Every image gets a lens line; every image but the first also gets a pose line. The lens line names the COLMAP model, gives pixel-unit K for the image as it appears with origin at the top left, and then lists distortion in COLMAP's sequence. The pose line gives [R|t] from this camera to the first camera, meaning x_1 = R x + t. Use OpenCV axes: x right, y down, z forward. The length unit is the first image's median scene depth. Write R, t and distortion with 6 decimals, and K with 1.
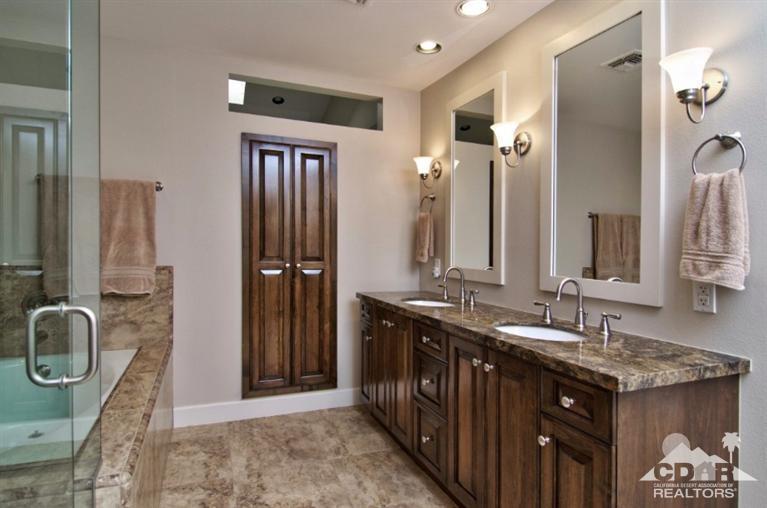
lens RADIAL K [[428.7, 0, 383.5], [0, 428.7, 243.6], [0, 0, 1]] dist [-0.002328, -0.001848]
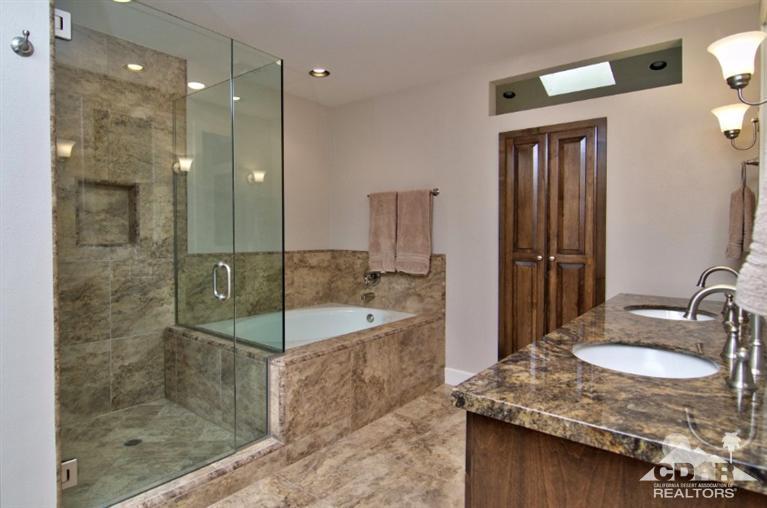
lens RADIAL K [[437.6, 0, 383.5], [0, 437.6, 254.0], [0, 0, 1]] dist [0.001796, -0.000252]
pose [[0.492473, 0.021555, -0.870061, 0.525810], [0.002985, 0.999646, 0.026455, 0.016890], [0.870322, -0.015626, 0.492234, 0.213184]]
